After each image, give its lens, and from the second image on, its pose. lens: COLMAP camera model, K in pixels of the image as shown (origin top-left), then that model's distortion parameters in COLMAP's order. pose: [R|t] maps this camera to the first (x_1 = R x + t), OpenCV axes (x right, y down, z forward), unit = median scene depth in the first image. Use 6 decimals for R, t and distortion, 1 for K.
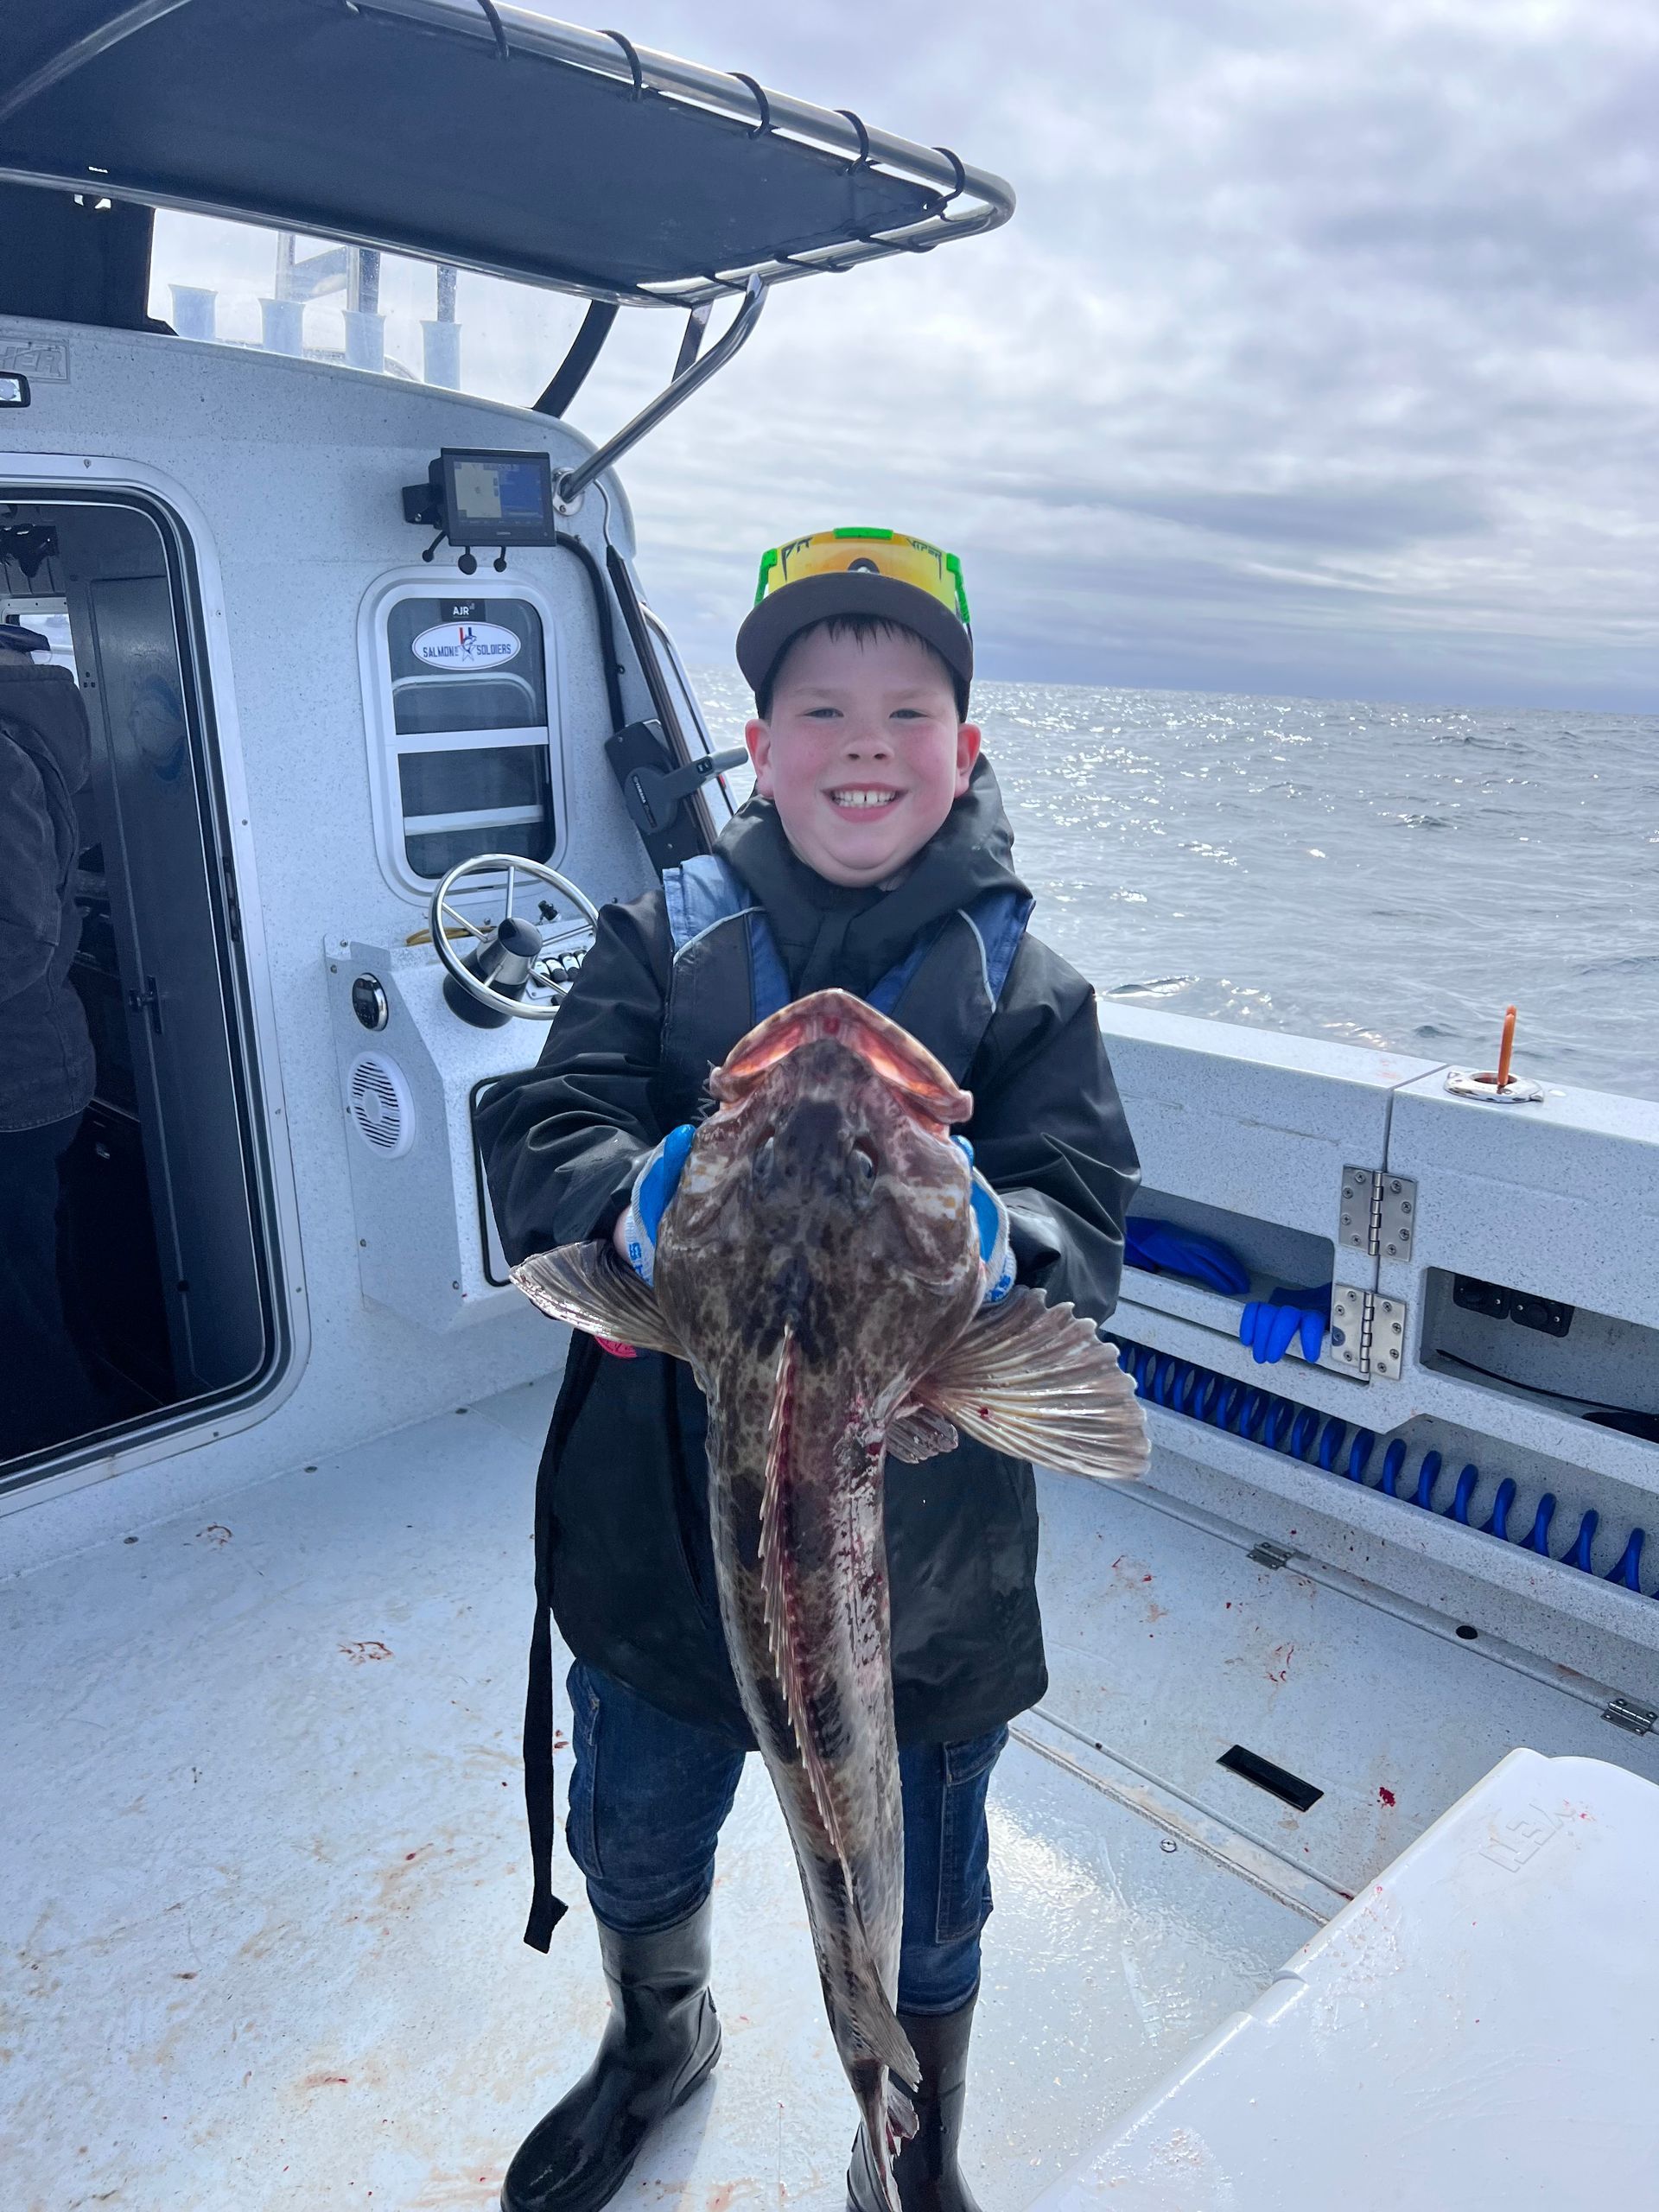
lens RADIAL K [[1615.1, 0, 821.6], [0, 1615.1, 1111.7], [0, 0, 1]] dist [0.003929, -0.001170]
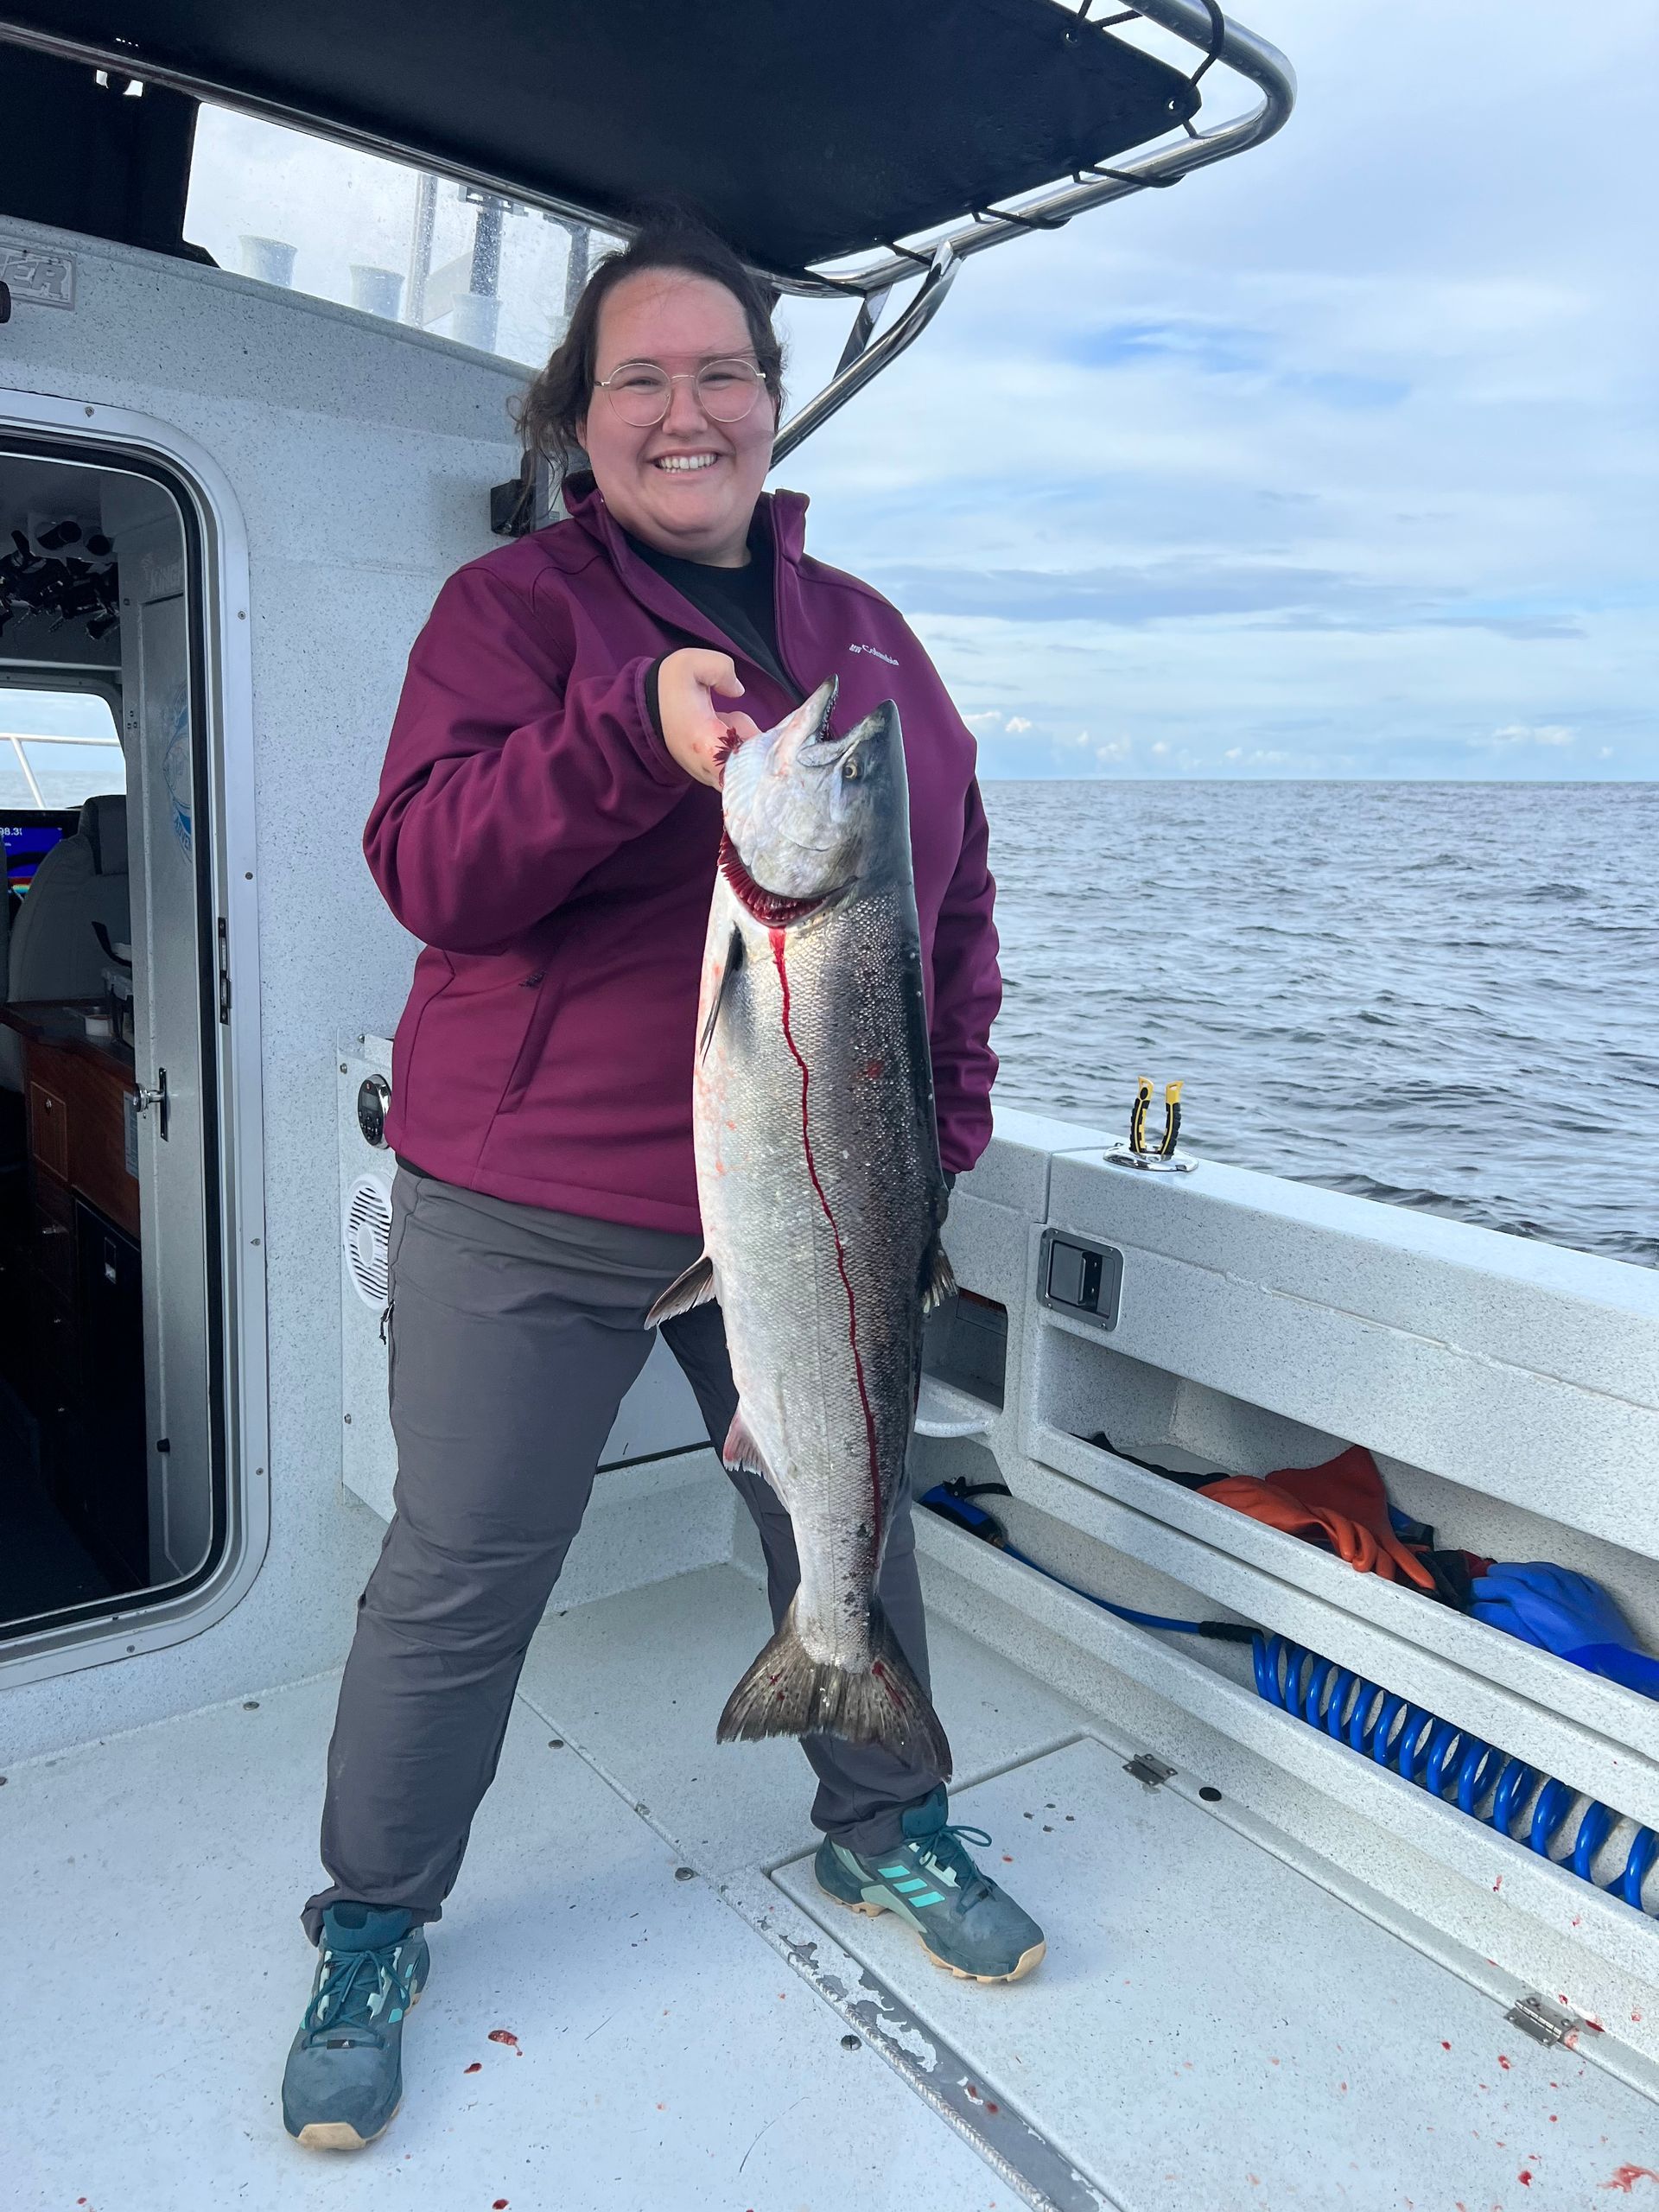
lens RADIAL K [[1615.1, 0, 821.6], [0, 1615.1, 1111.7], [0, 0, 1]] dist [0.003929, -0.001170]
pose [[0.989624, 0.082842, -0.117391, 0.025519], [-0.096023, 0.989117, -0.111476, -0.001468], [0.106879, 0.121591, 0.986809, 0.246931]]
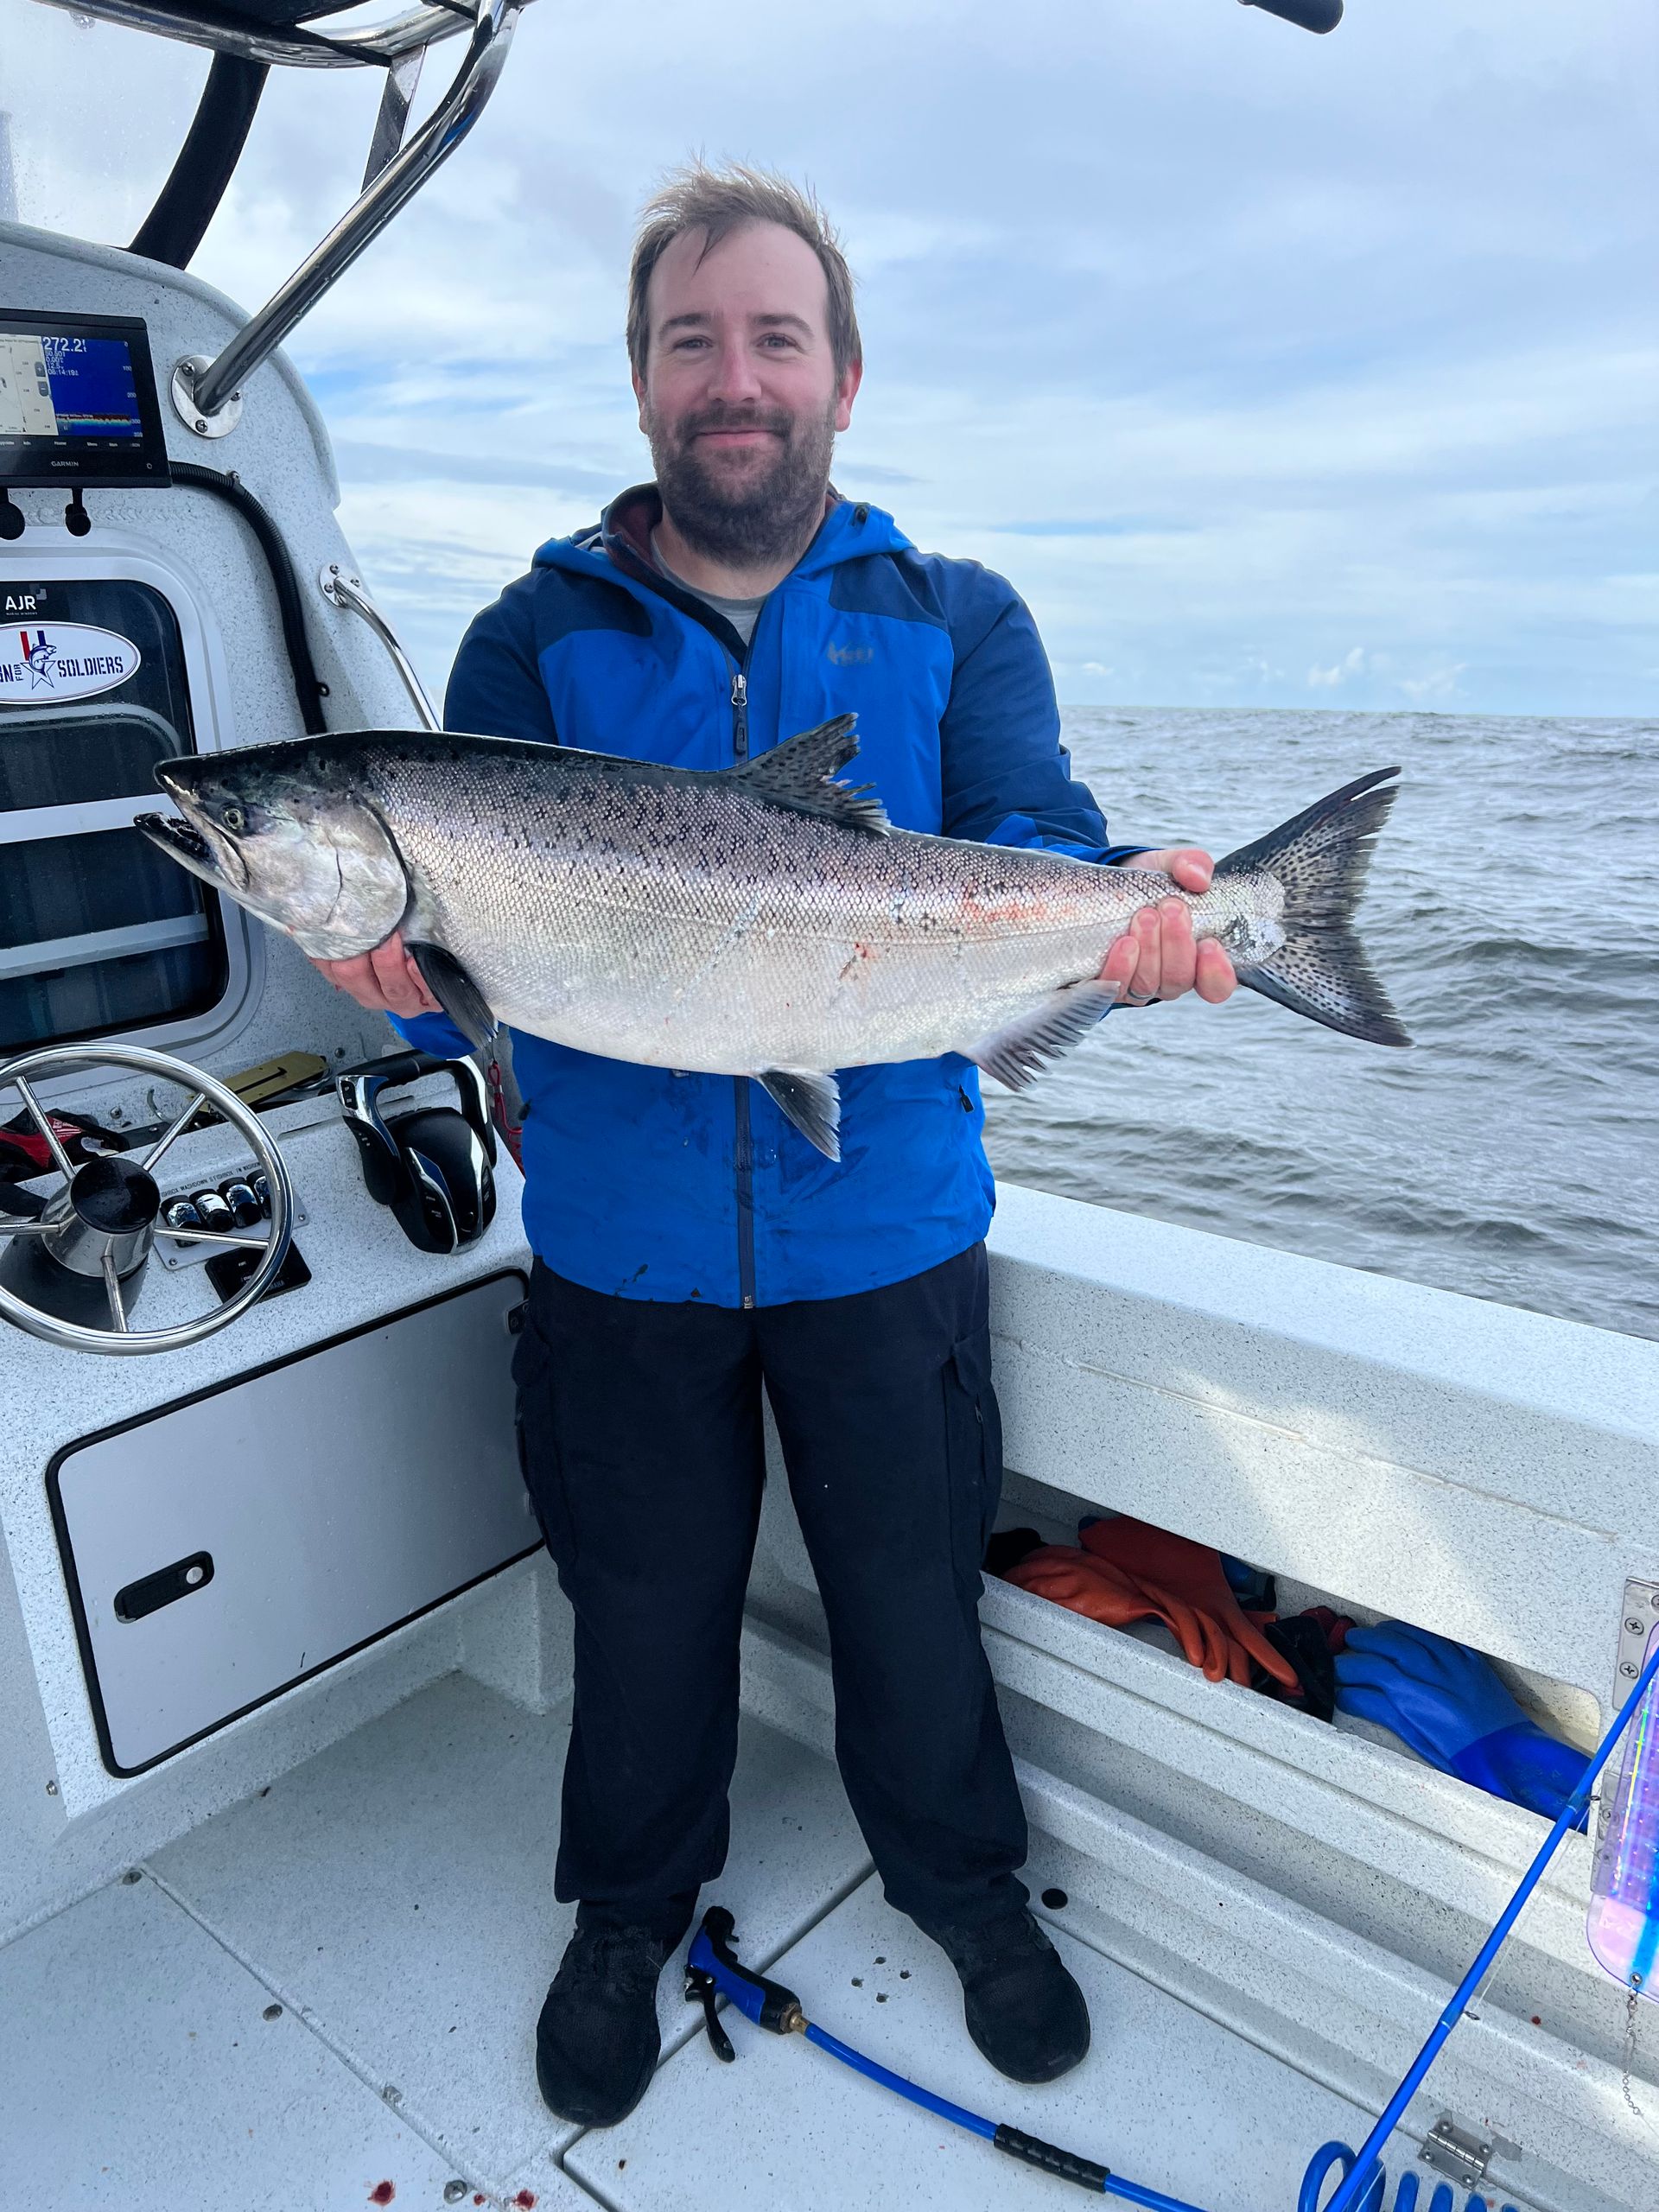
lens RADIAL K [[1615.1, 0, 821.6], [0, 1615.1, 1111.7], [0, 0, 1]] dist [0.003929, -0.001170]
pose [[0.996775, -0.042539, 0.068043, 0.016515], [0.041733, 0.999041, 0.013221, -0.125413], [-0.068540, -0.010338, 0.997595, 0.407582]]
